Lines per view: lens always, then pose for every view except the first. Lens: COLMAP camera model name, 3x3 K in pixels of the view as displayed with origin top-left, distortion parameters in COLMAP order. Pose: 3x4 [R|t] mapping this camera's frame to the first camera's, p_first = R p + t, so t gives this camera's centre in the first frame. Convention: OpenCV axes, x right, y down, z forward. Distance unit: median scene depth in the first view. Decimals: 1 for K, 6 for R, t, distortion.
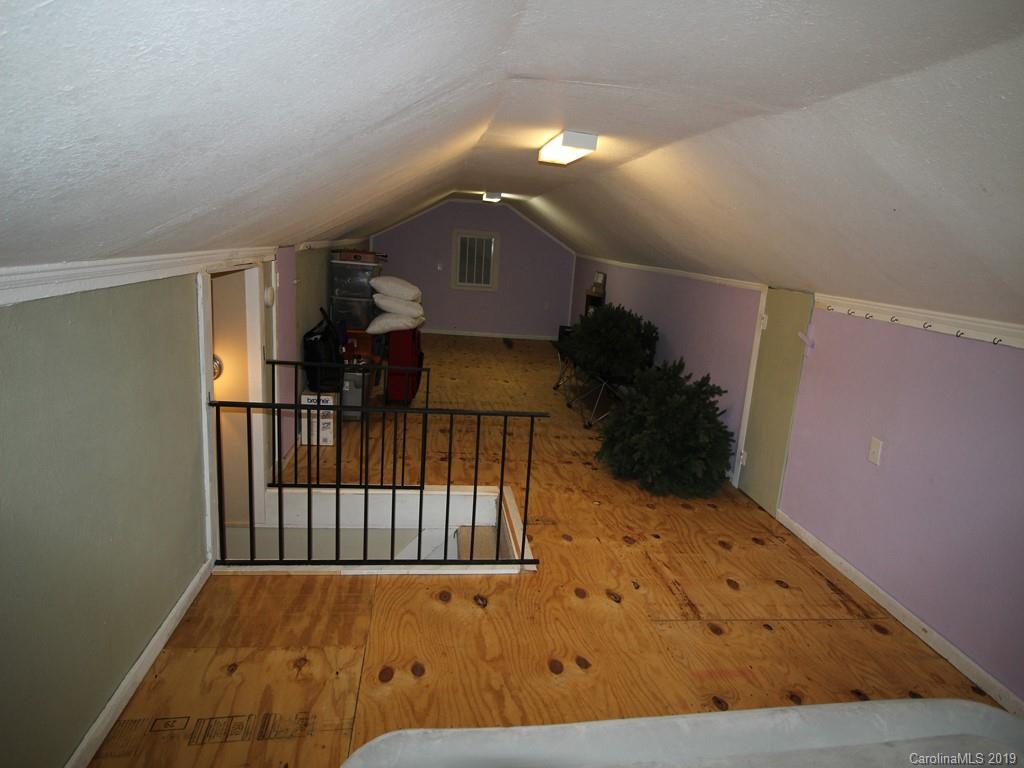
lens RADIAL K [[640.6, 0, 530.1], [0, 640.6, 382.5], [0, 0, 1]] dist [0.000928, -0.021981]
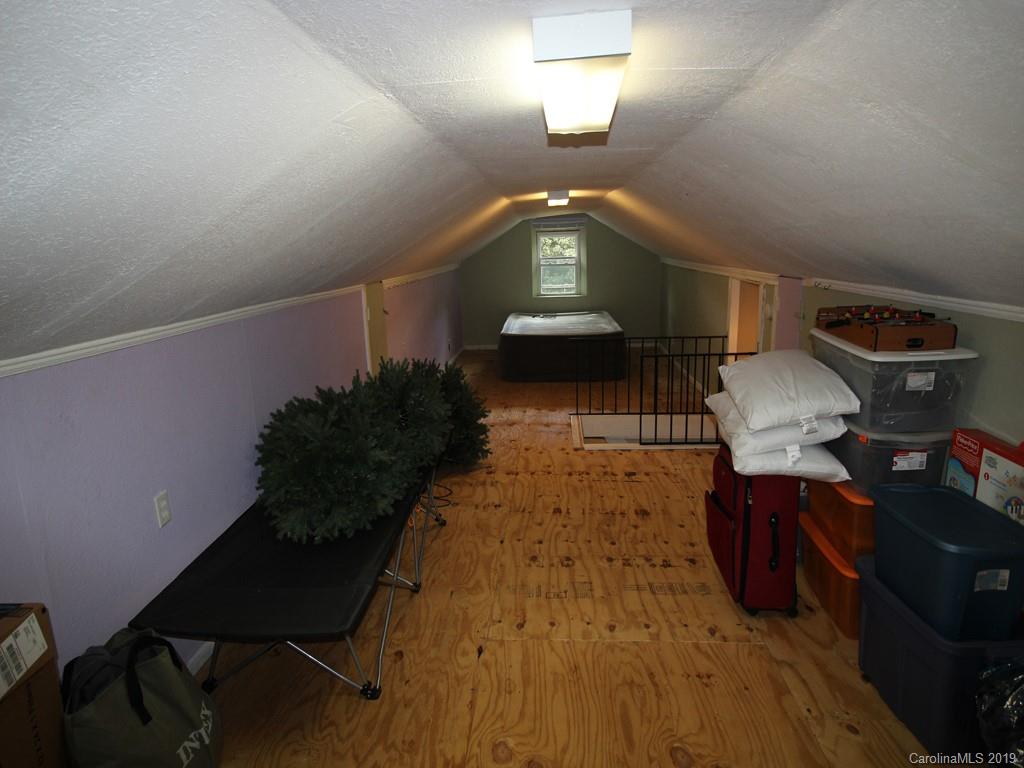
lens RADIAL K [[640.6, 0, 530.1], [0, 640.6, 382.5], [0, 0, 1]] dist [0.000928, -0.021981]
pose [[-0.981609, -0.094916, 0.165637, -0.129786], [-0.016728, 0.907071, 0.420645, -0.442932], [-0.190170, 0.410138, -0.891977, 1.882298]]
